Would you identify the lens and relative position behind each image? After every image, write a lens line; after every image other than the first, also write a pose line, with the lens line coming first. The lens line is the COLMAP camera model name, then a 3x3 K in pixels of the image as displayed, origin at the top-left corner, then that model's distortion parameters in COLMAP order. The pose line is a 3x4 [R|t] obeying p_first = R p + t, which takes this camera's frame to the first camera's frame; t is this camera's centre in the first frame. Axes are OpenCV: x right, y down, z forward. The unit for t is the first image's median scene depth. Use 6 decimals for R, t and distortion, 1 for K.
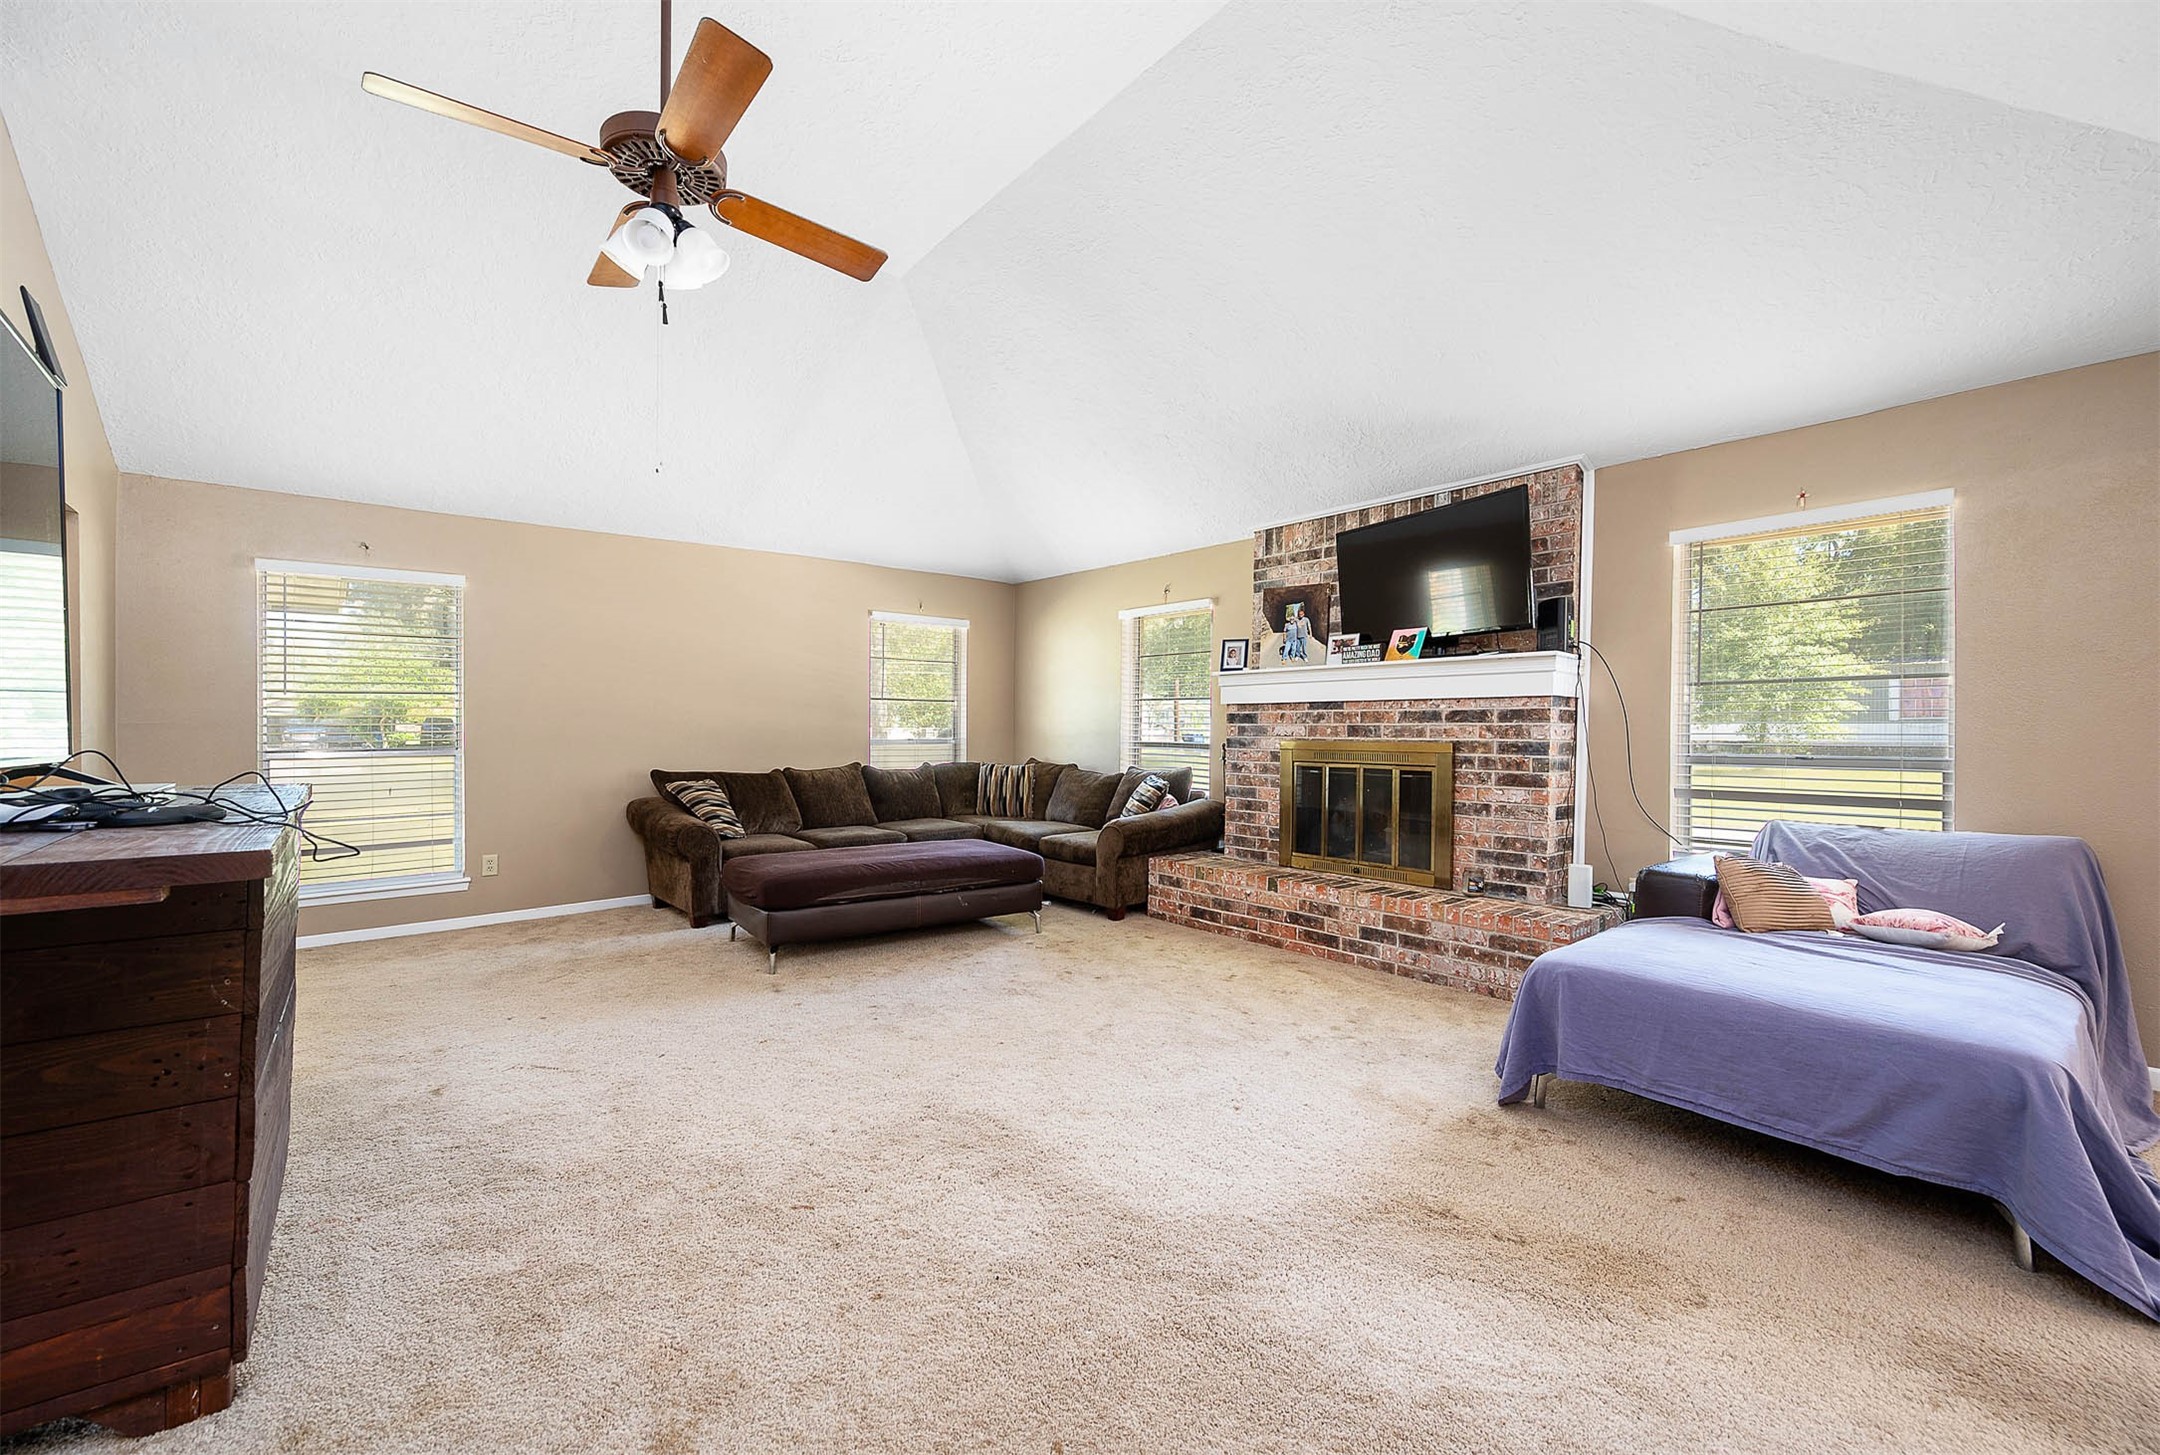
lens RADIAL K [[865.0, 0, 1080.0], [0, 865.0, 727.5], [0, 0, 1]] dist [0.020867, 0.000017]
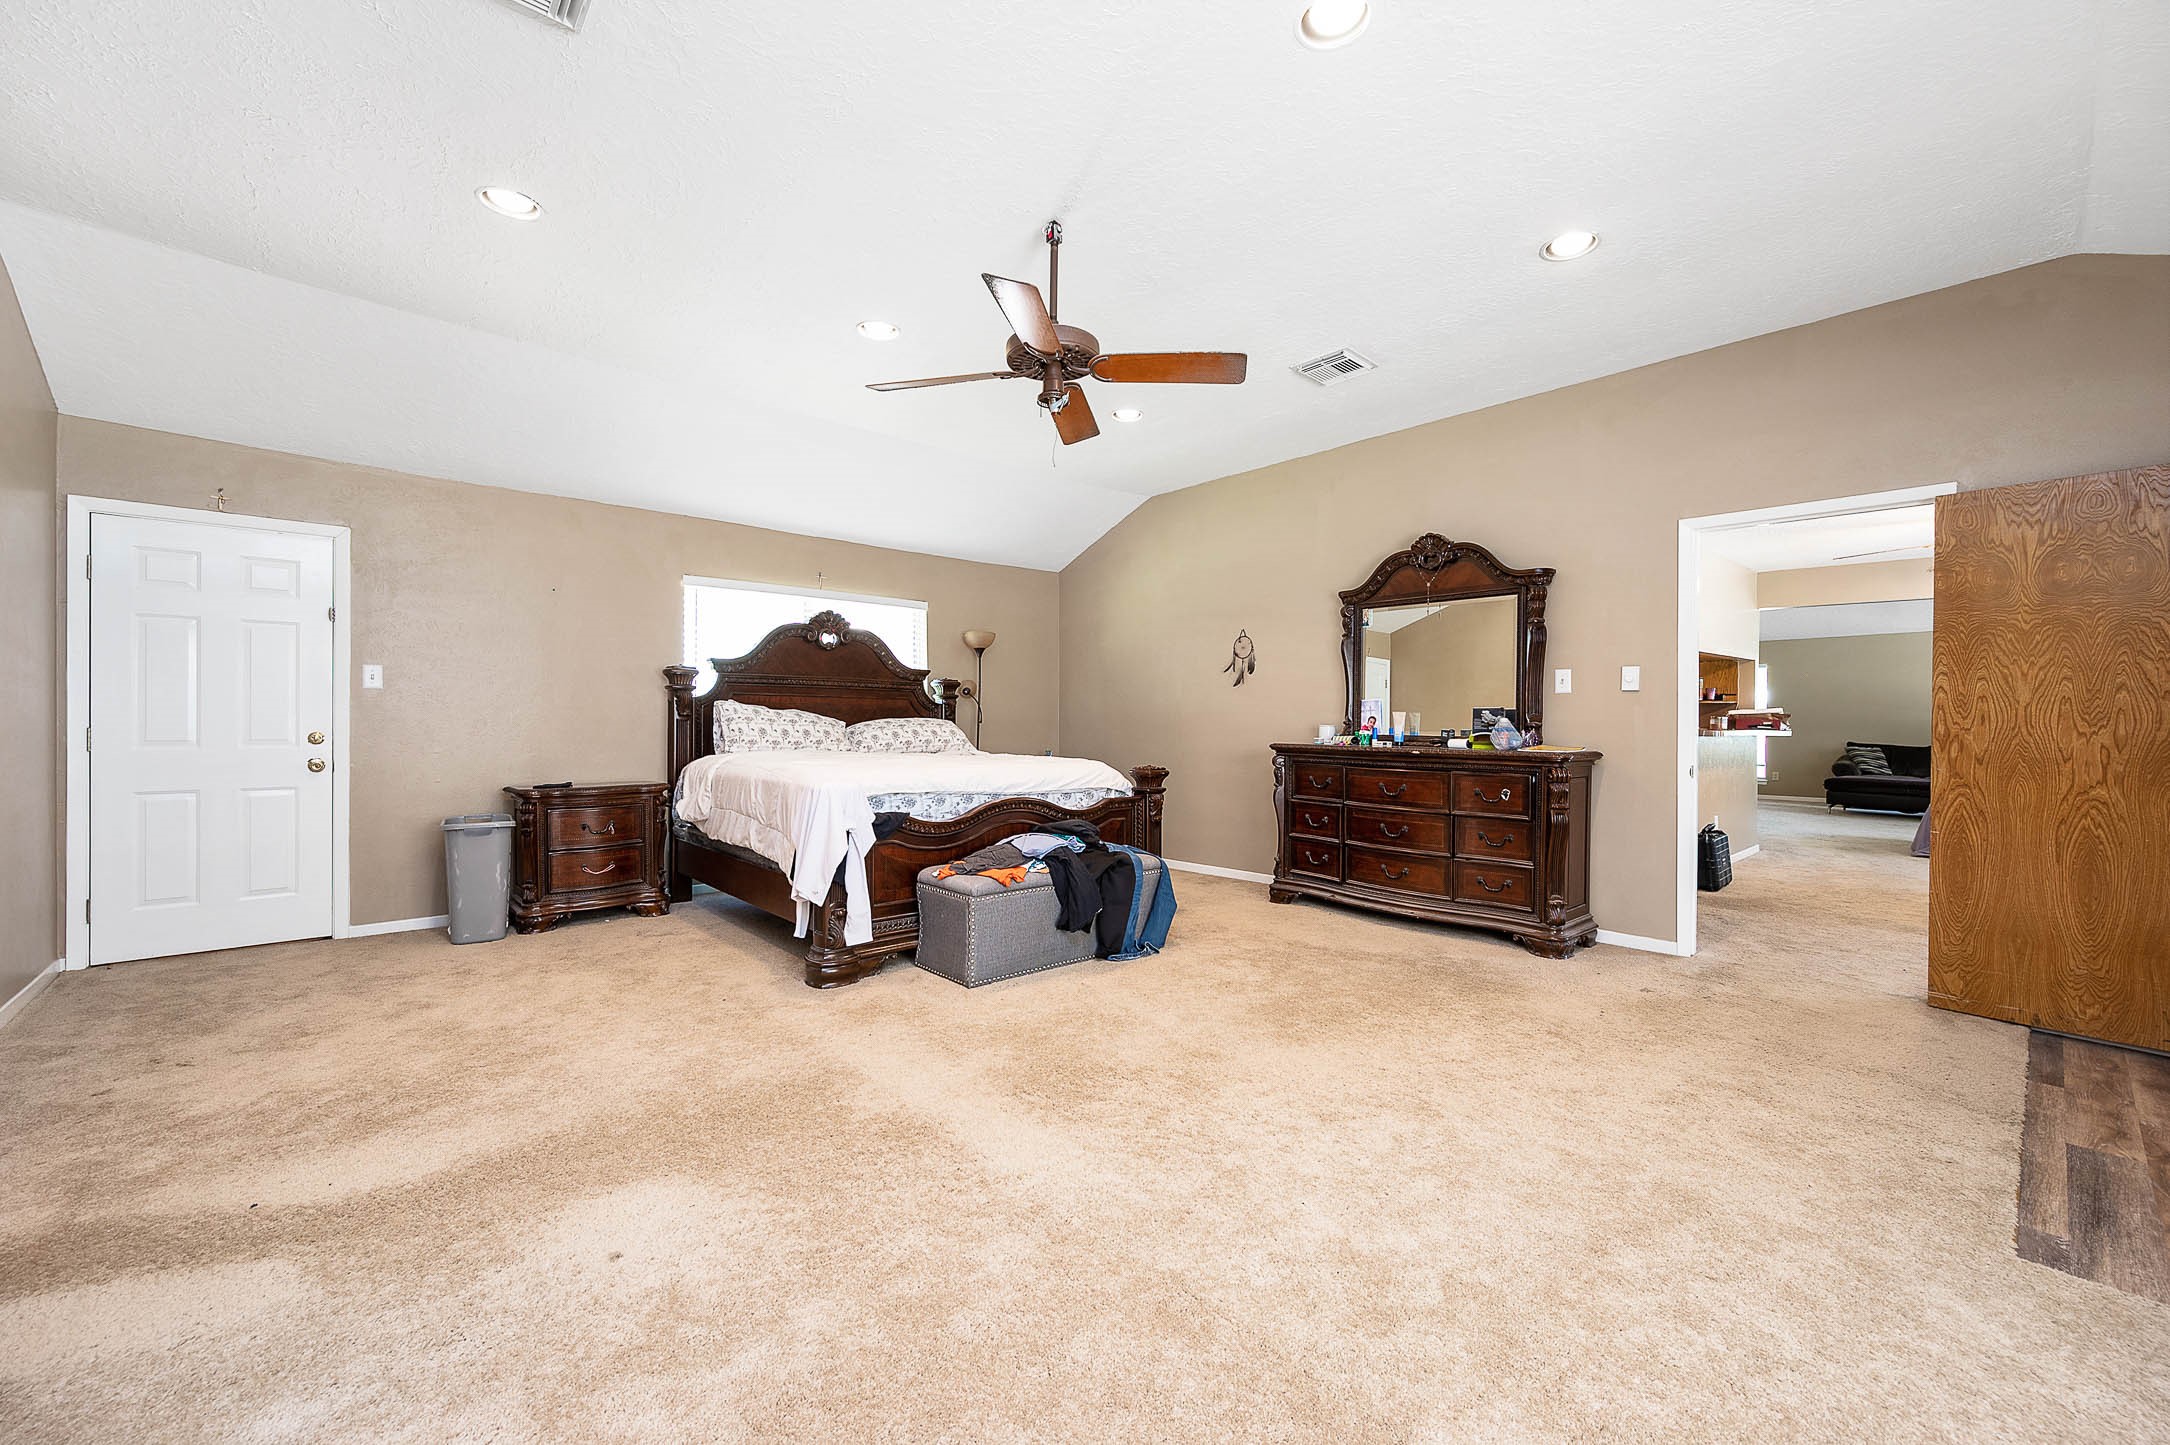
lens RADIAL K [[857.6, 0, 1088.4], [0, 857.6, 723.4], [0, 0, 1]] dist [0.000204, -0.000032]
pose [[0.024593, 0.003211, -0.999692, 1.947614], [-0.005512, 0.999980, 0.003077, 0.006921], [0.999682, 0.005435, 0.024610, -1.175181]]
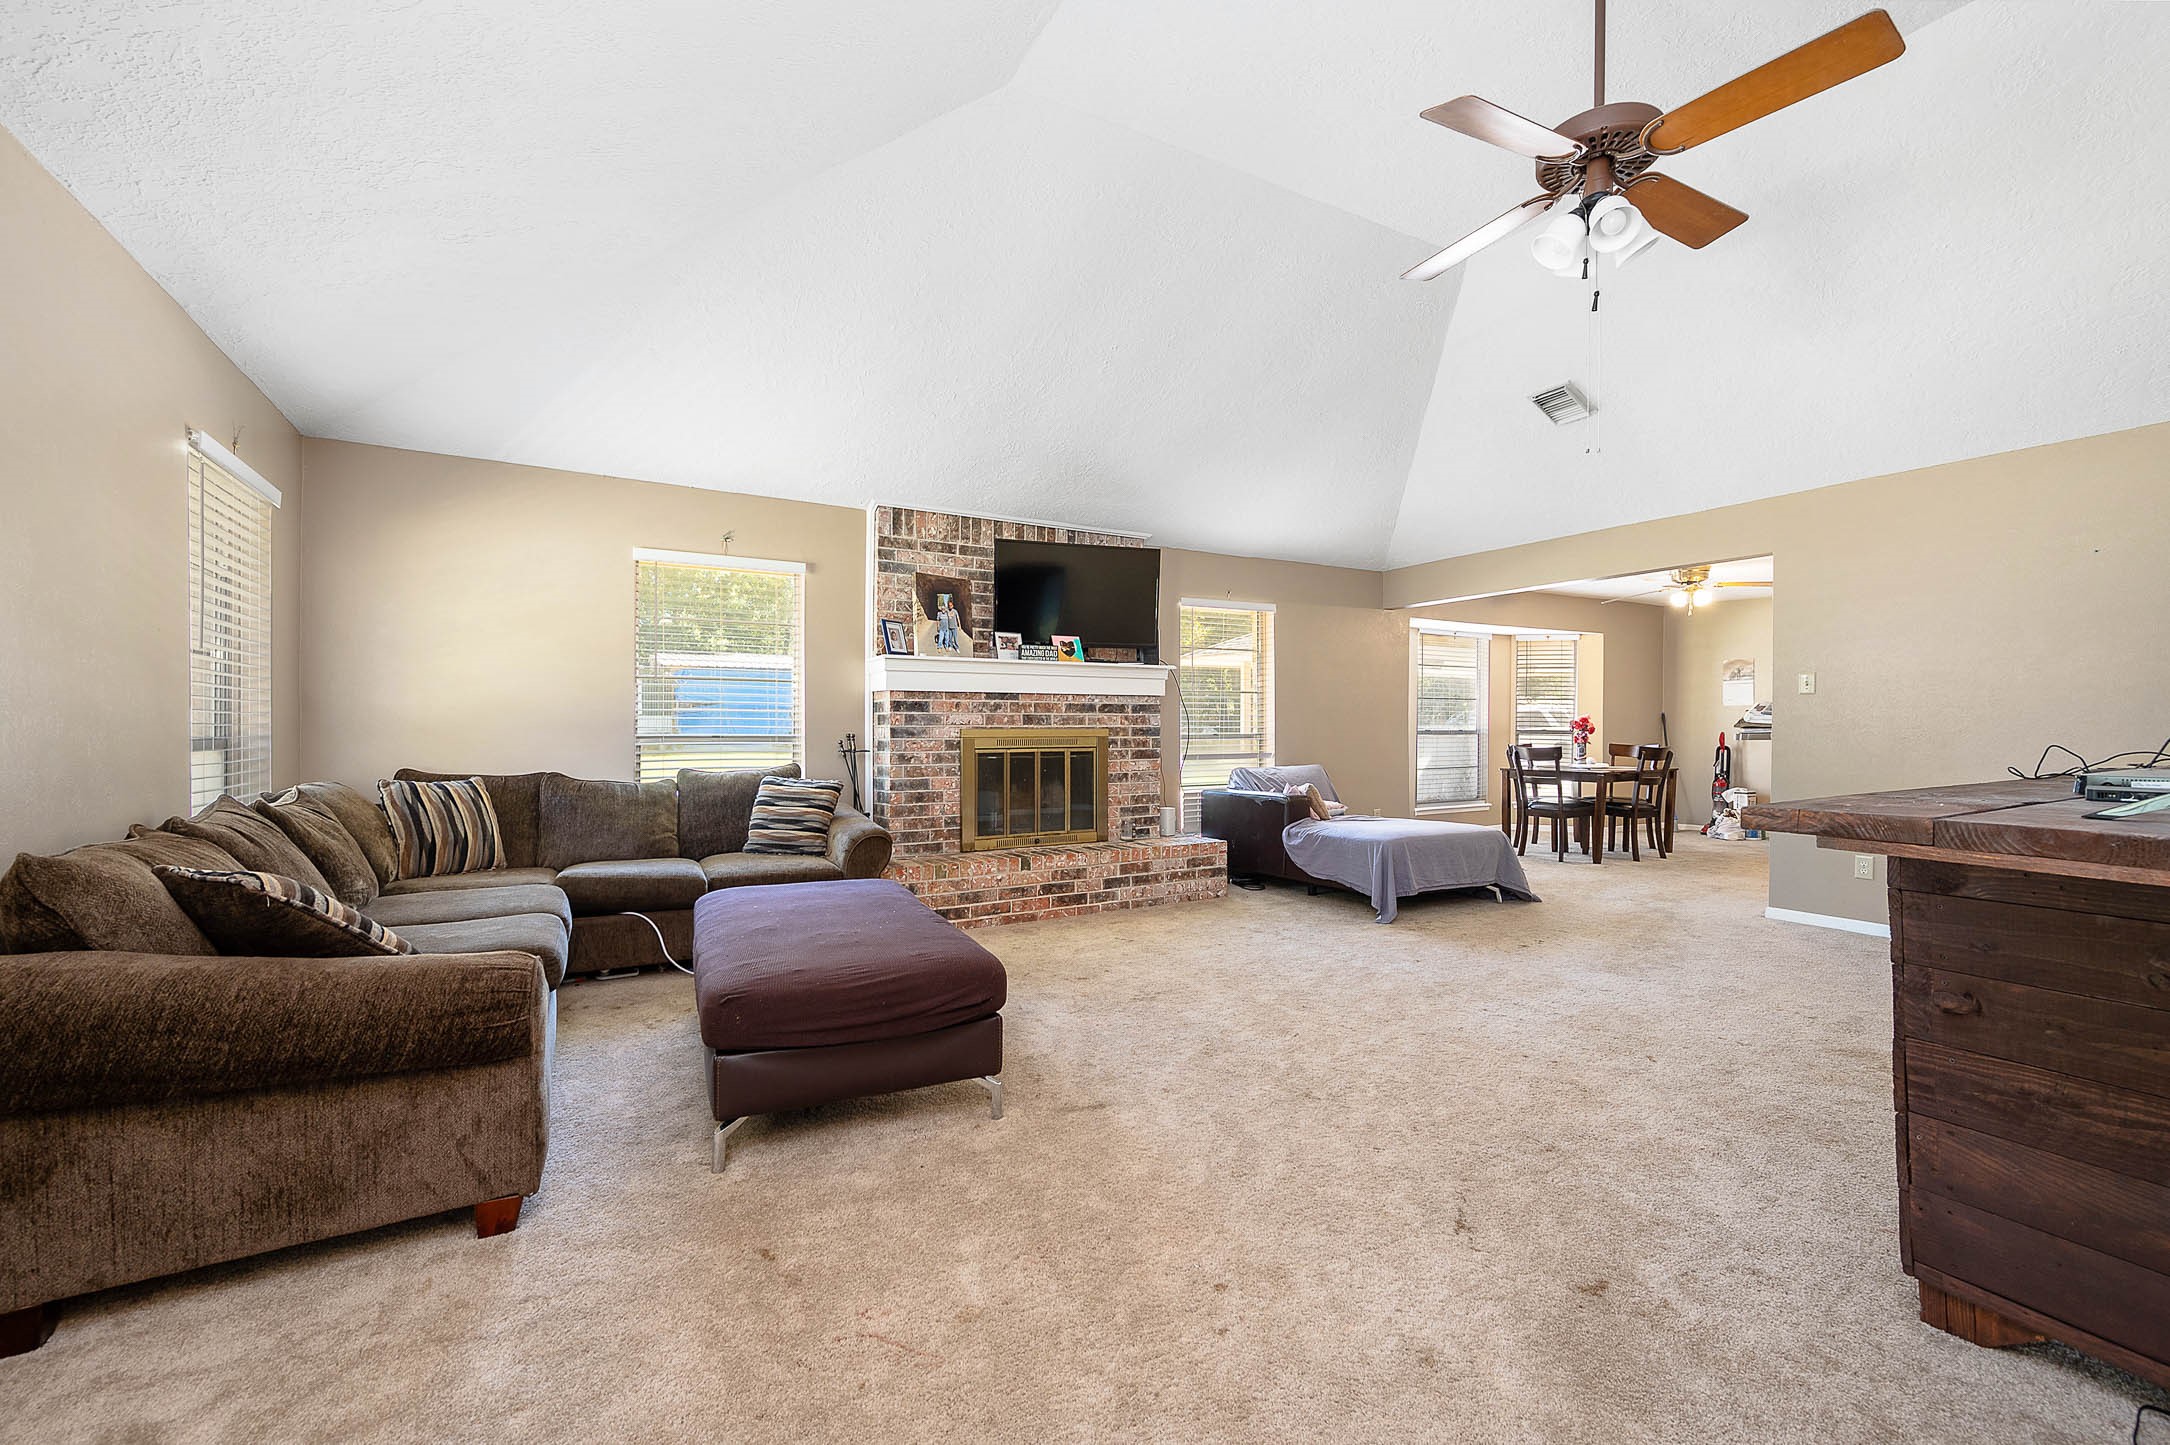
lens RADIAL K [[889.3, 0, 1088.6], [0, 889.3, 727.3], [0, 0, 1]] dist [0.012773, 0.000300]
pose [[0.193473, -0.005466, 0.981090, -0.824156], [-0.001637, 0.999981, 0.005894, 0.007129], [-0.981104, -0.002747, 0.193460, 0.706708]]
